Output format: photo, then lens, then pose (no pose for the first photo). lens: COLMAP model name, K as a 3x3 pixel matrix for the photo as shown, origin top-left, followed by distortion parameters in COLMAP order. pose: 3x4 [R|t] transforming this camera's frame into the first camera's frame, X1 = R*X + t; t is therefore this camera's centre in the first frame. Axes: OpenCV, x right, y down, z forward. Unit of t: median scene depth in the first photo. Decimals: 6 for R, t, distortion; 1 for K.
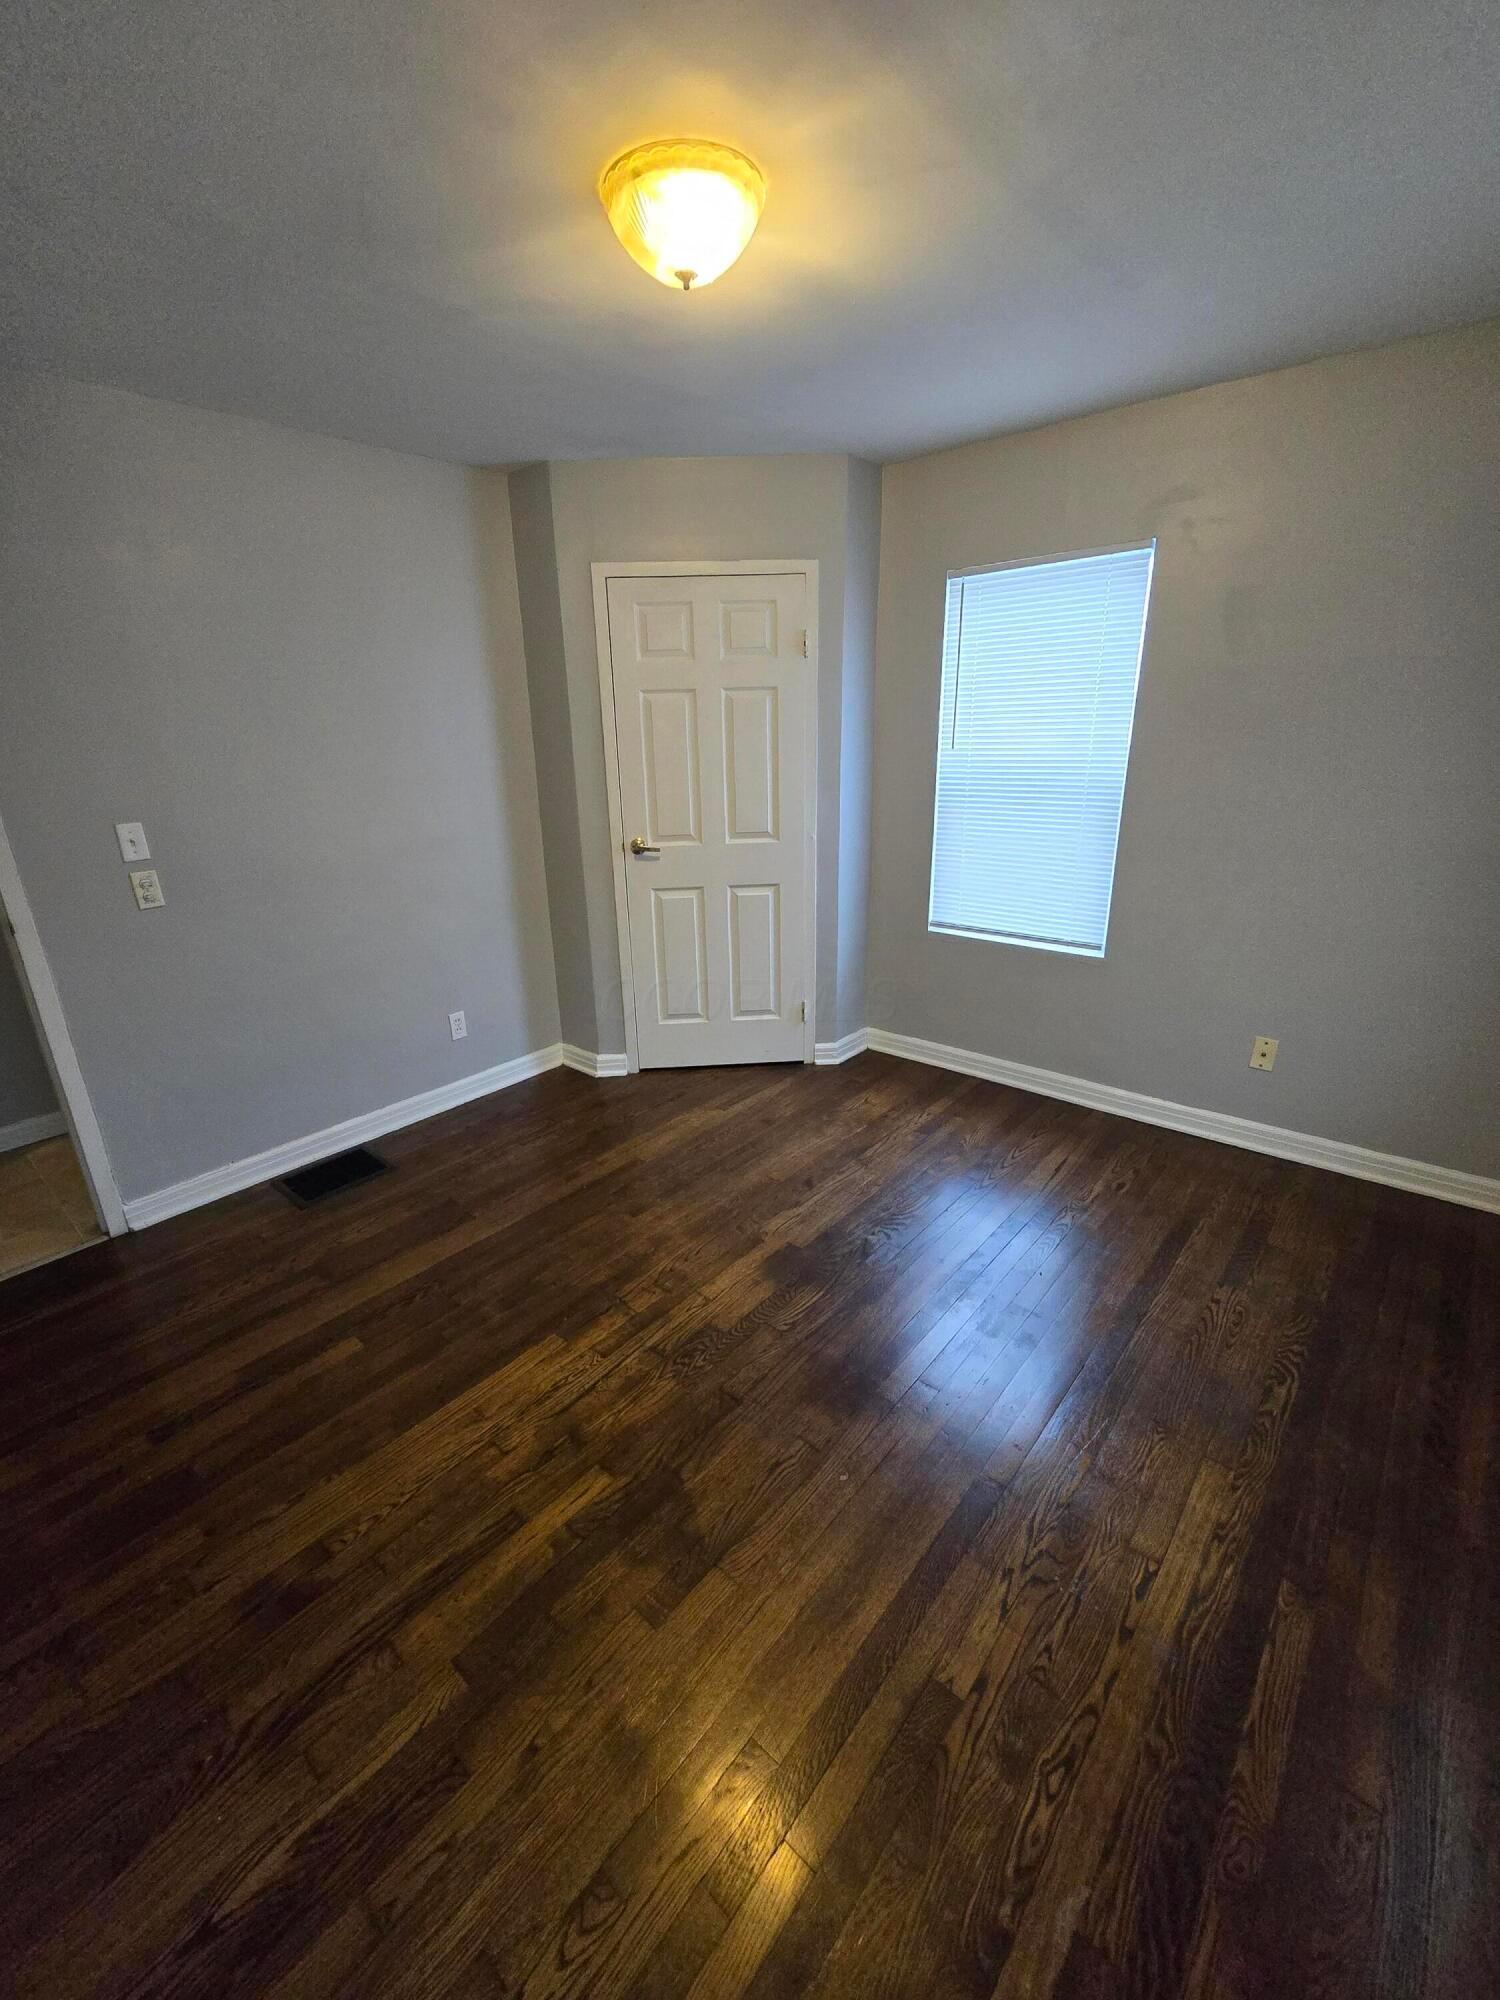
lens RADIAL K [[818.3, 0, 739.0], [0, 818.3, 998.5], [0, 0, 1]] dist [-0.007204, -0.000017]
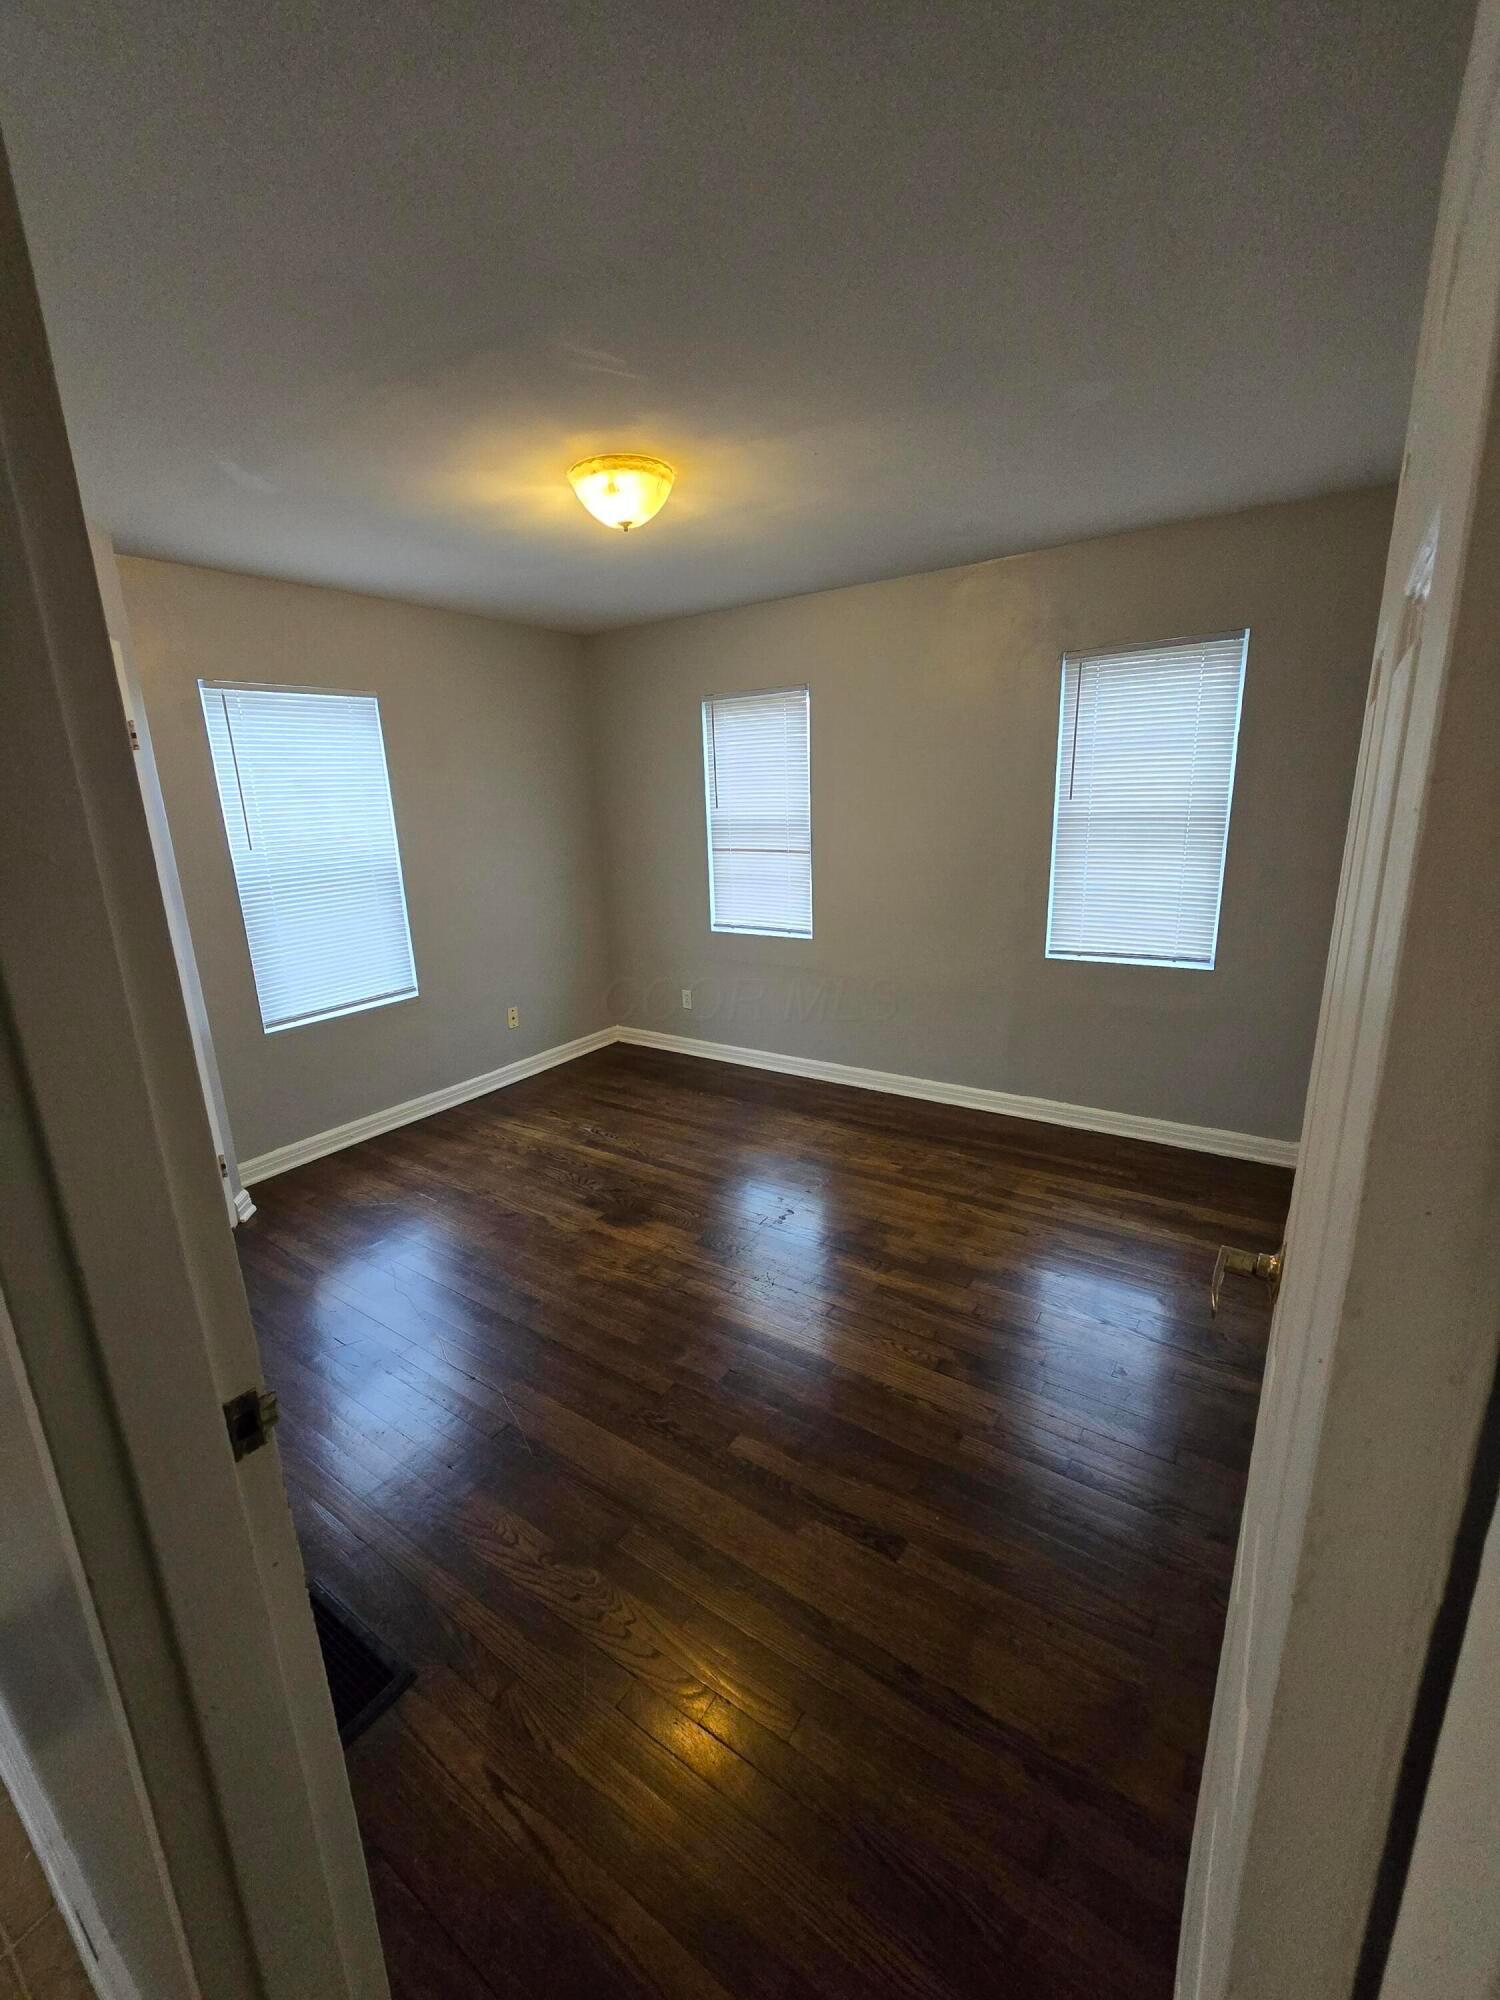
lens RADIAL K [[802.8, 0, 729.2], [0, 802.8, 989.5], [0, 0, 1]] dist [-0.000724, -0.000019]
pose [[-0.095912, -0.204162, 0.974227, -1.004193], [0.357050, 0.906549, 0.225130, -0.202915], [-0.929148, 0.369440, -0.014053, 0.666488]]
